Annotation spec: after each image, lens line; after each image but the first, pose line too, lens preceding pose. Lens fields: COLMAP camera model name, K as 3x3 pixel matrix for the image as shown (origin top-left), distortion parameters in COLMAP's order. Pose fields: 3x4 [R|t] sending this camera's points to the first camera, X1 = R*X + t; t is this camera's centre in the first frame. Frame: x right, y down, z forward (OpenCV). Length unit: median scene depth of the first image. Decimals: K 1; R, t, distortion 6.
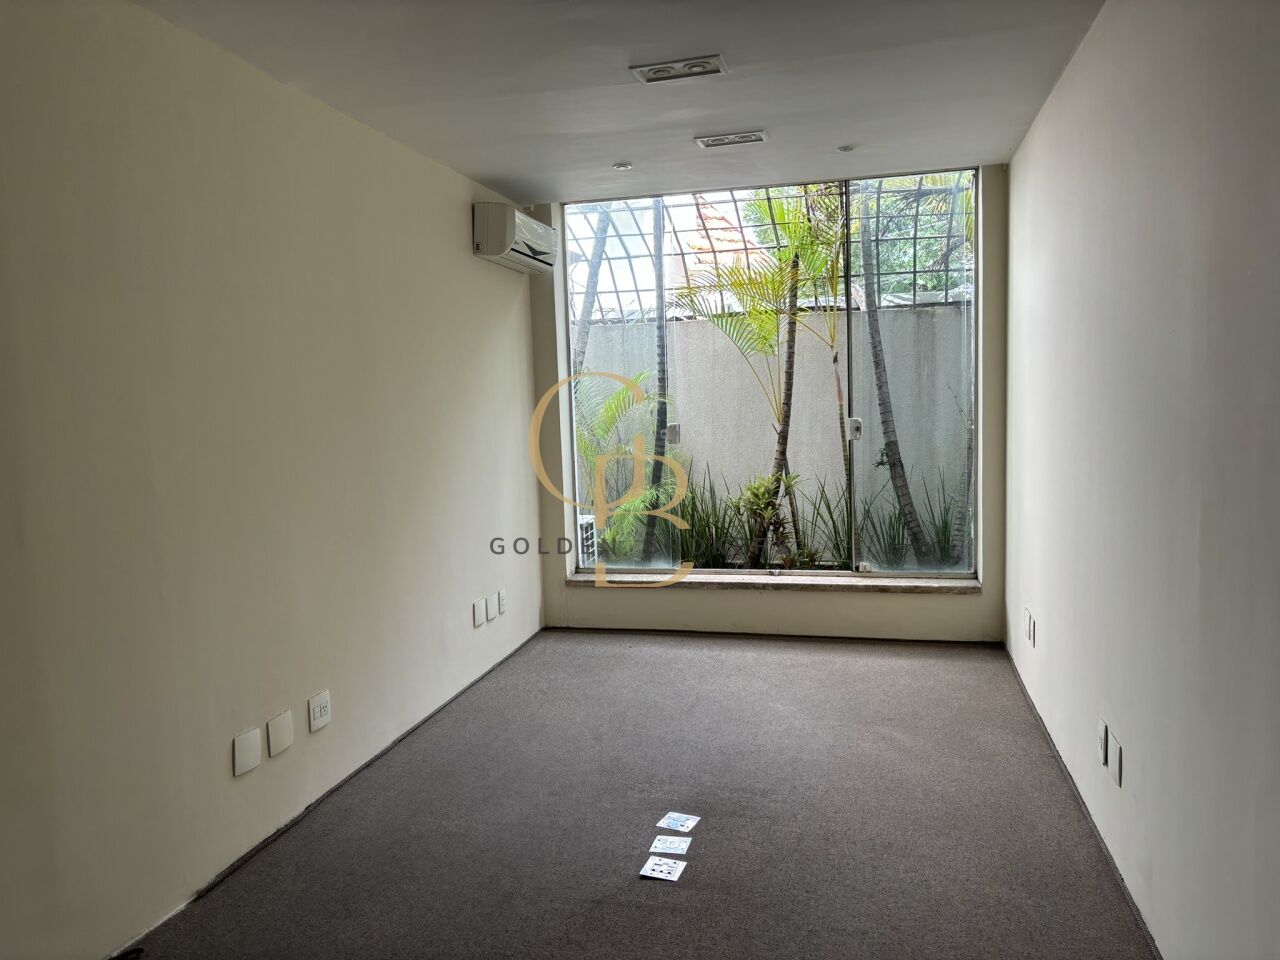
lens RADIAL K [[963.6, 0, 640.0], [0, 963.6, 480.0], [0, 0, 1]] dist [0.006964, 0.000023]
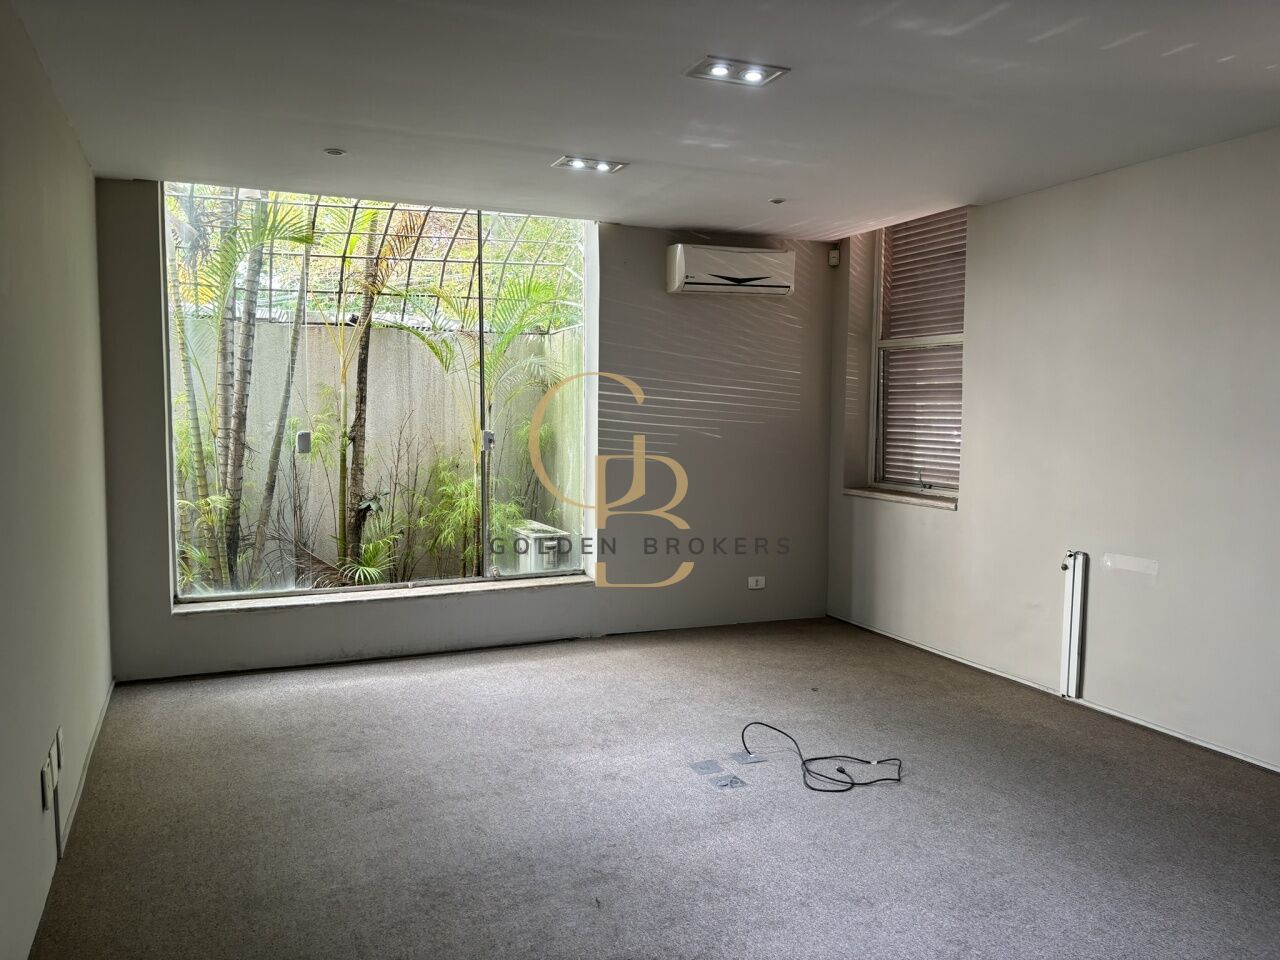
lens RADIAL K [[963.6, 0, 640.0], [0, 963.6, 480.0], [0, 0, 1]] dist [0.006964, 0.000023]
pose [[0.808735, -0.019473, 0.587851, -0.196211], [0.032191, 0.999419, -0.011181, 0.005255], [-0.587292, 0.027966, 0.808892, 0.036680]]
